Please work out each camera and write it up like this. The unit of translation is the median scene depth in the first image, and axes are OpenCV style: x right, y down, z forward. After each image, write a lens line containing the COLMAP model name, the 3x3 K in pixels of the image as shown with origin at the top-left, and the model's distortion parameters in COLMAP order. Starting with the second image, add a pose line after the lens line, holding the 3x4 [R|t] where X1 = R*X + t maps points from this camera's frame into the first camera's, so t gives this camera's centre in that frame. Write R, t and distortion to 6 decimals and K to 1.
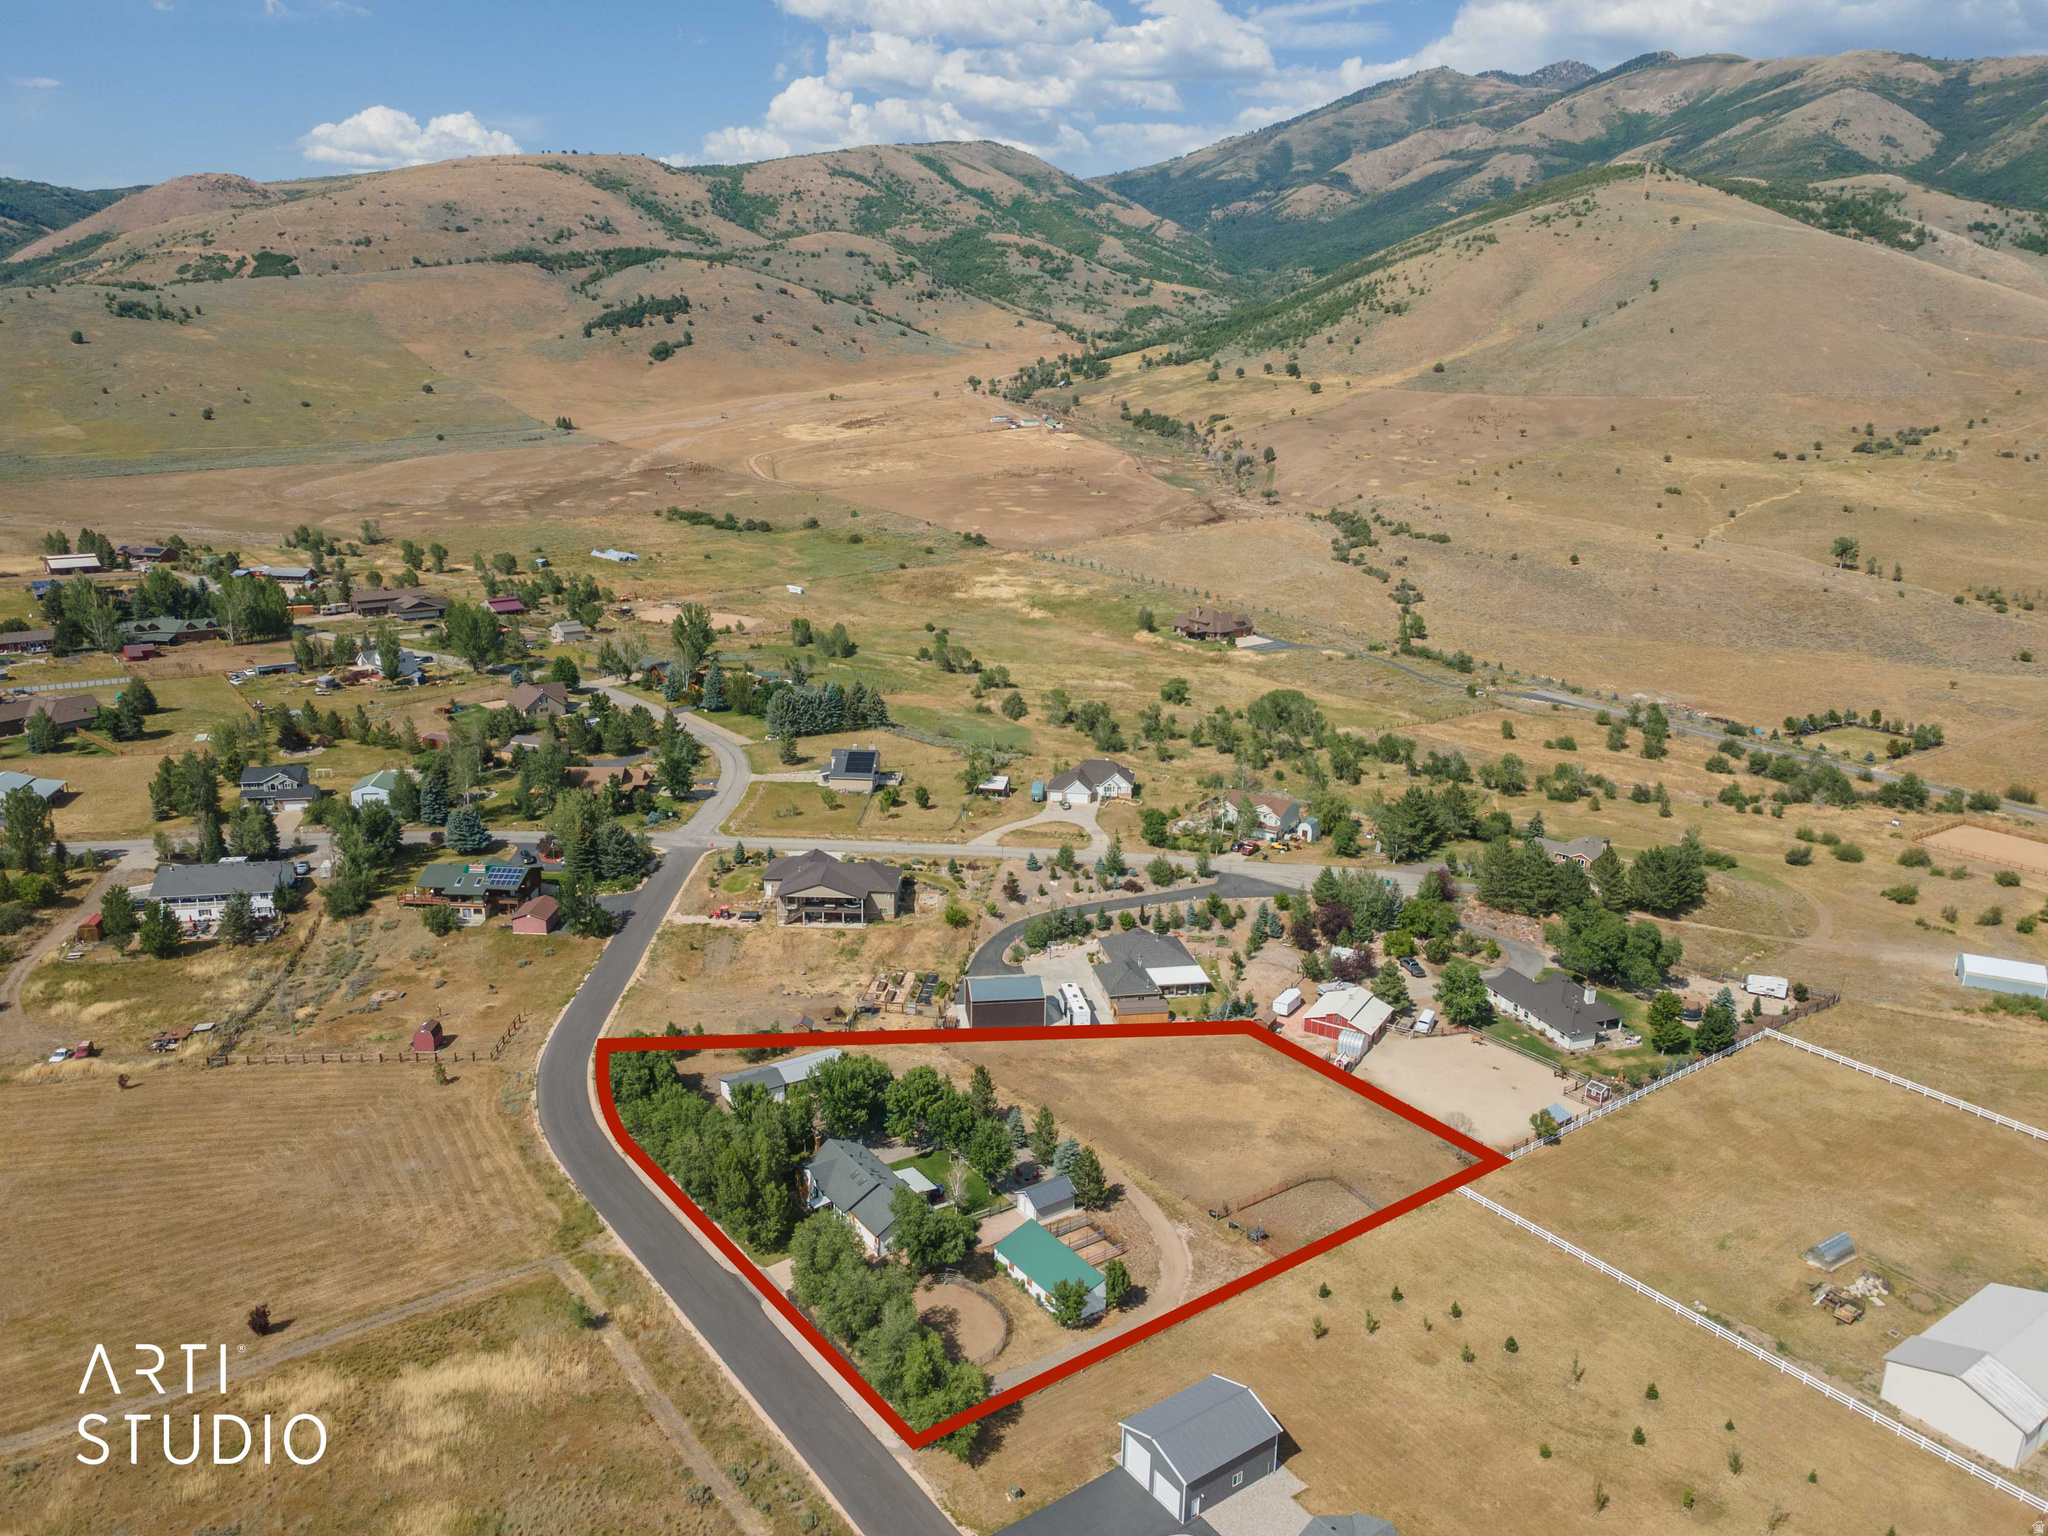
lens RADIAL K [[1501.9, 0, 1003.6], [0, 1501.9, 725.6], [0, 0, 1]] dist [0.061044, -0.010061]
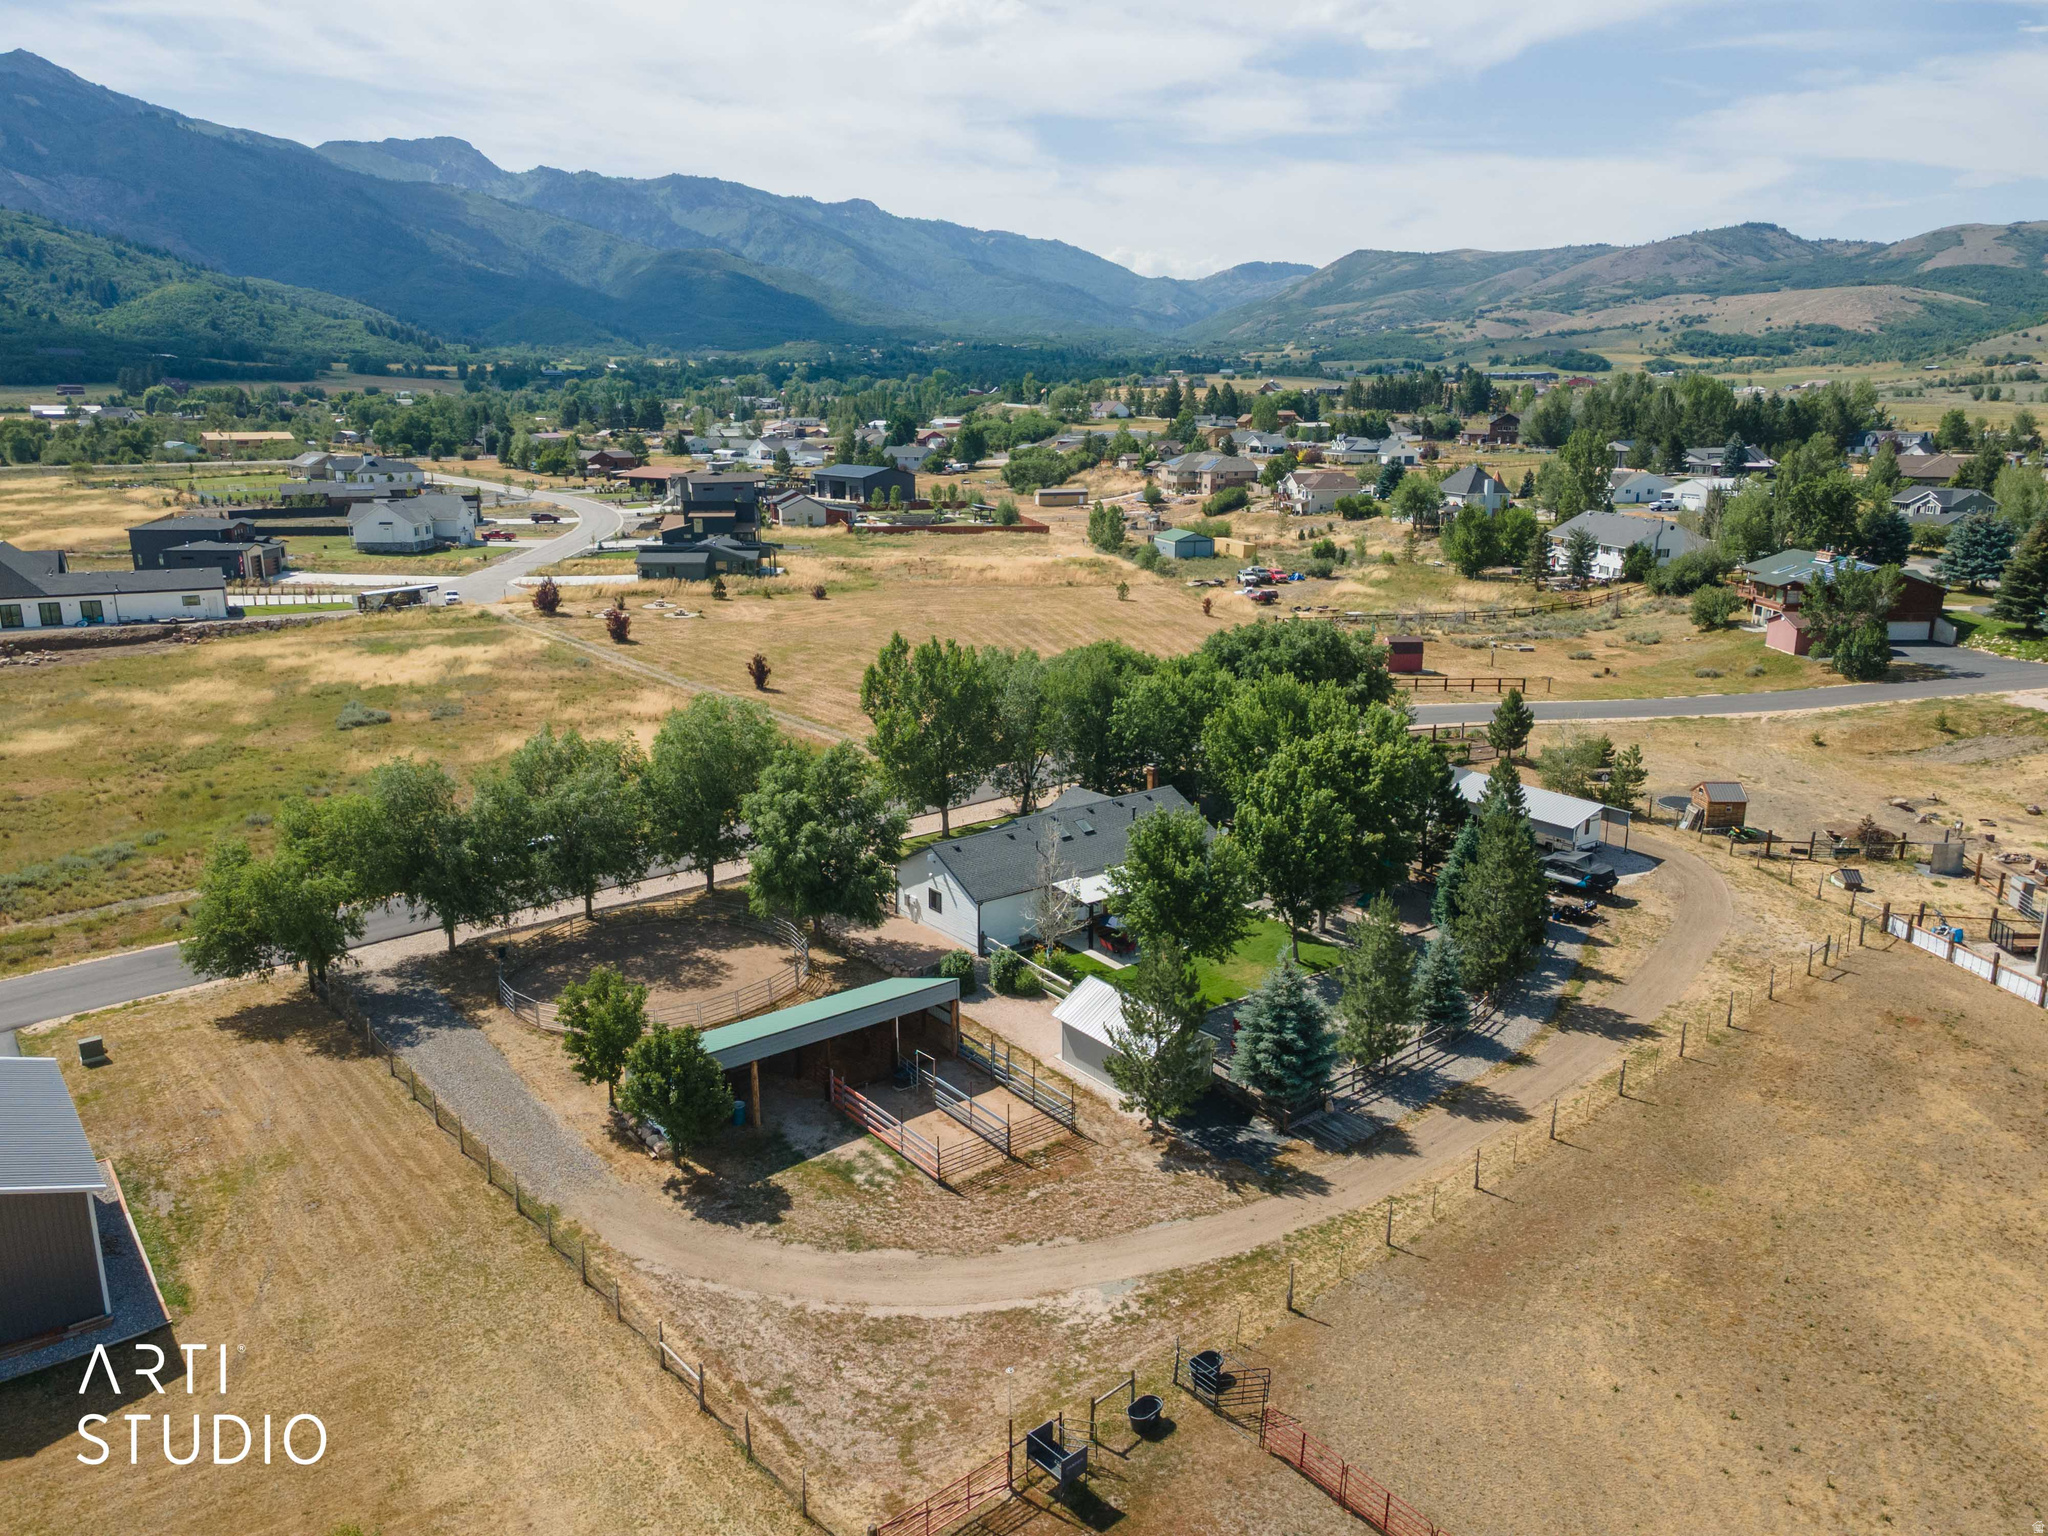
lens RADIAL K [[1495.2, 0, 1007.8], [0, 1495.2, 753.7], [0, 0, 1]] dist [0.024698, 0.047988]
pose [[0.046092, 0.224557, -0.973370, 0.246673], [-0.249359, 0.946145, 0.206468, 0.123479], [0.967314, 0.233202, 0.099606, 0.628995]]
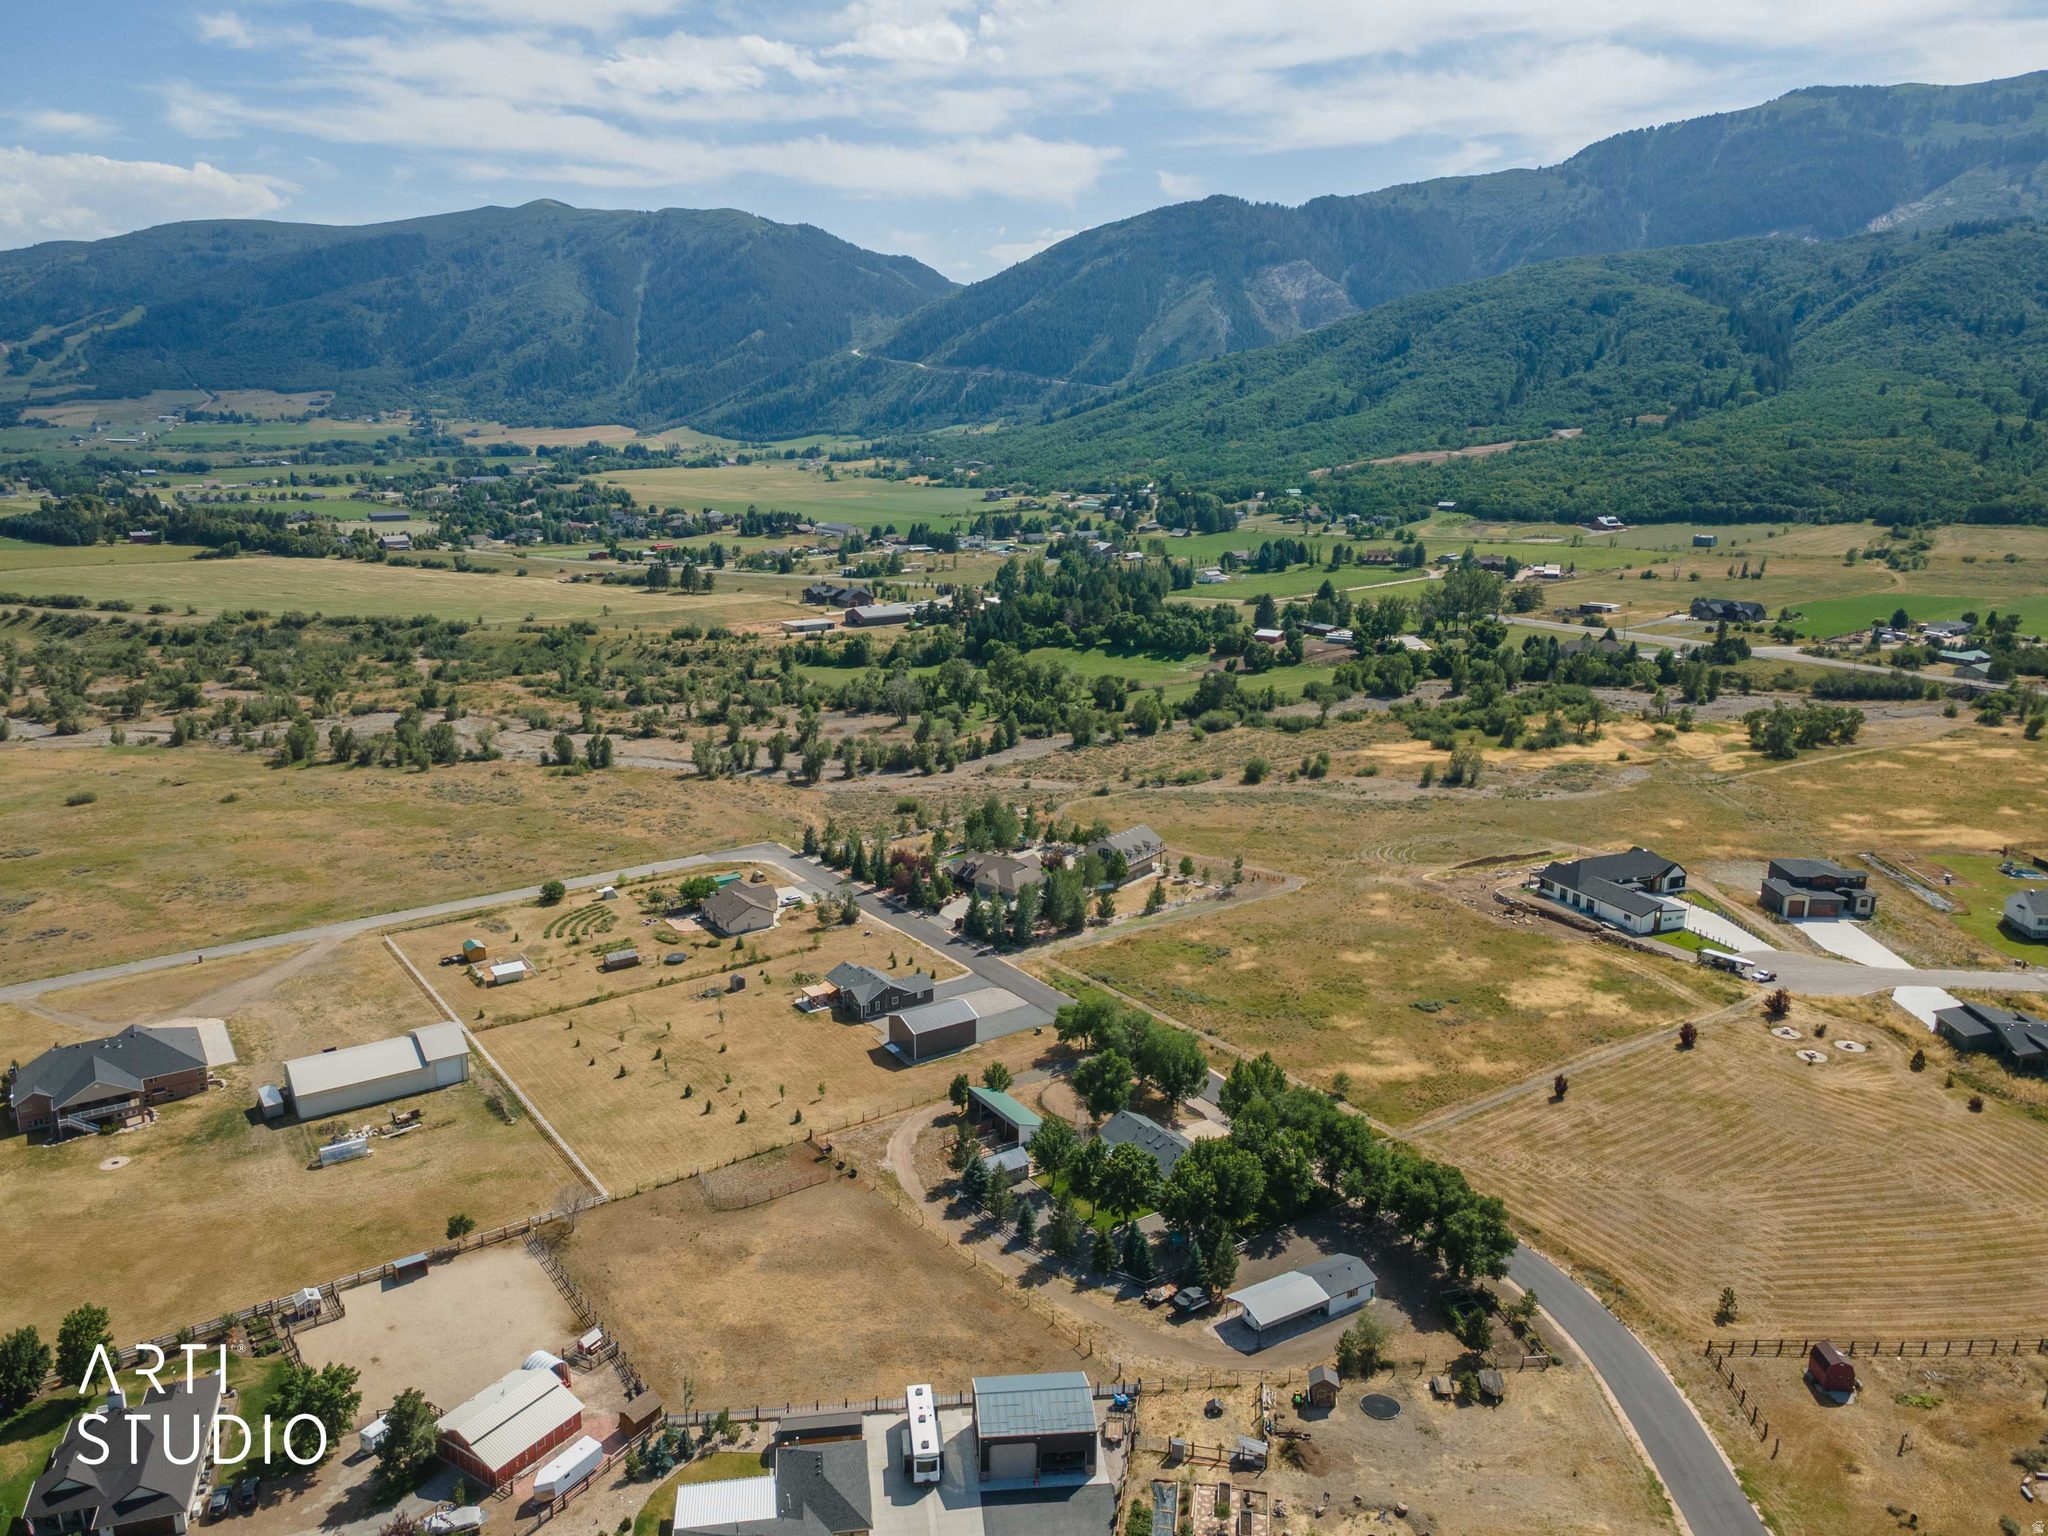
lens RADIAL K [[1491.2, 0, 1001.3], [0, 1491.2, 769.0], [0, 0, 1]] dist [0.032168, 0.011353]
pose [[-0.999062, -0.026500, 0.034235, -0.000428], [-0.006785, 0.876839, 0.480736, -0.321570], [-0.042759, 0.480053, -0.876197, 1.245540]]
